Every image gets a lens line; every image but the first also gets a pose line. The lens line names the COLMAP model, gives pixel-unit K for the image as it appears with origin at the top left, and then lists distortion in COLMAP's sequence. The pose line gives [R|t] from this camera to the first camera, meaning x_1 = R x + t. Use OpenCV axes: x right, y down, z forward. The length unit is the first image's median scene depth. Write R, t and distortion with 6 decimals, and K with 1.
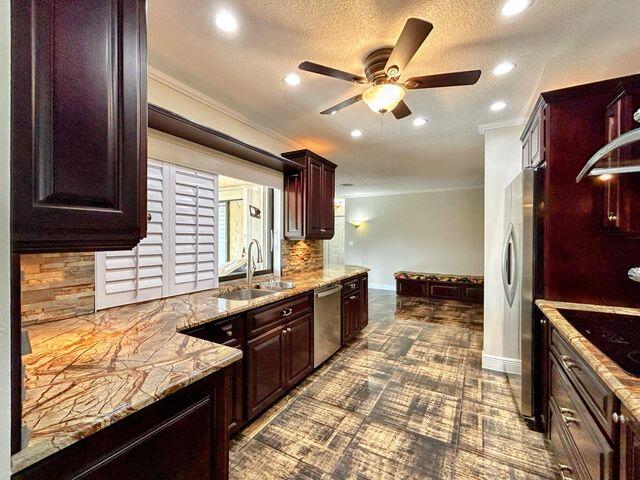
lens RADIAL K [[282.6, 0, 320.0], [0, 282.6, 240.0], [0, 0, 1]] dist [0.001409, 0.001048]
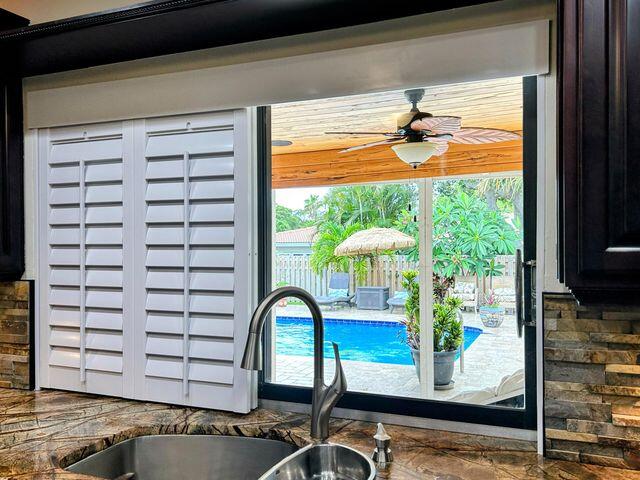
lens RADIAL K [[574.2, 0, 319.0], [0, 574.2, 244.3], [0, 0, 1]] dist [0.010331, -0.000126]
pose [[0.109452, -0.013056, -0.993906, 0.386494], [-0.008530, 0.999865, -0.014073, -0.041899], [0.993955, 0.010018, 0.109326, 0.994719]]
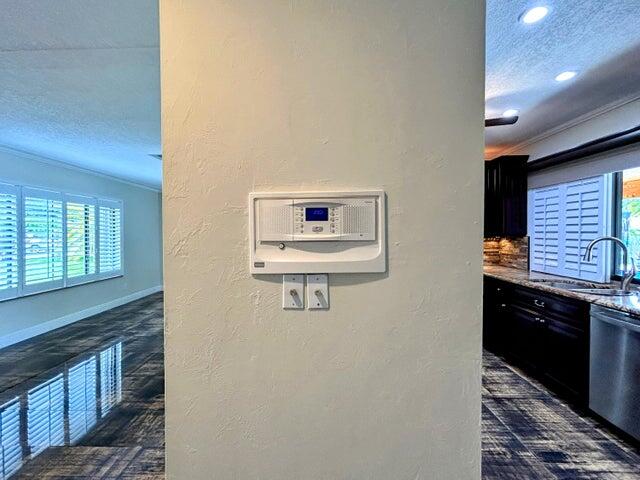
lens RADIAL K [[297.2, 0, 320.0], [0, 297.2, 240.0], [0, 0, 1]] dist [0.002639, 0.000162]
pose [[-0.873727, 0.008564, -0.486341, 1.067520], [-0.006814, 0.999531, 0.029844, -0.015318], [0.486369, 0.029390, -0.873259, 1.431300]]
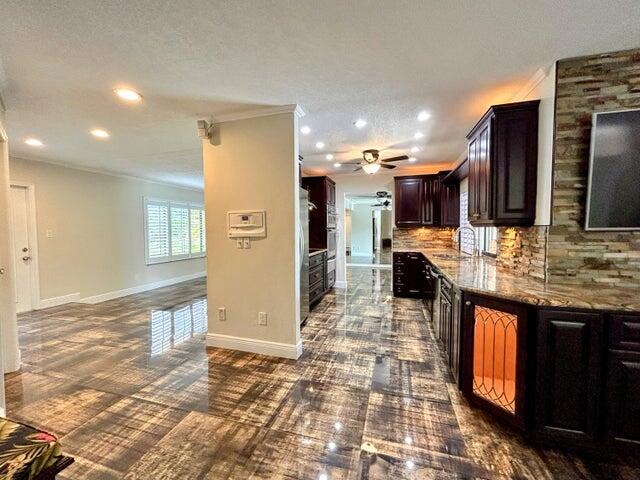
lens RADIAL K [[268.3, 0, 320.0], [0, 268.3, 240.0], [0, 0, 1]] dist [0.000209, 0.000102]
pose [[-0.972629, 0.013376, -0.231977, 0.847060], [0.000738, 0.998514, 0.054484, -0.008004], [0.232361, 0.052822, -0.971194, 2.244333]]
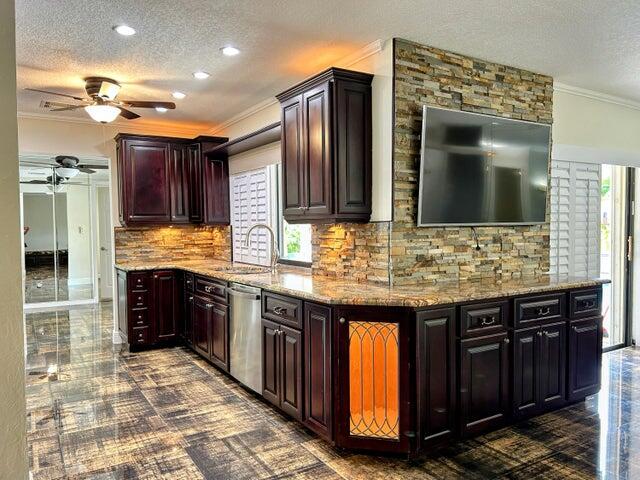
lens RADIAL K [[481.3, 0, 320.5], [0, 481.3, 243.8], [0, 0, 1]] dist [0.069508, -0.078278]
pose [[-0.484767, 0.032853, -0.874026, 1.198960], [-0.001234, 0.999268, 0.038245, 0.004199], [0.874642, 0.019619, -0.484372, 2.082822]]
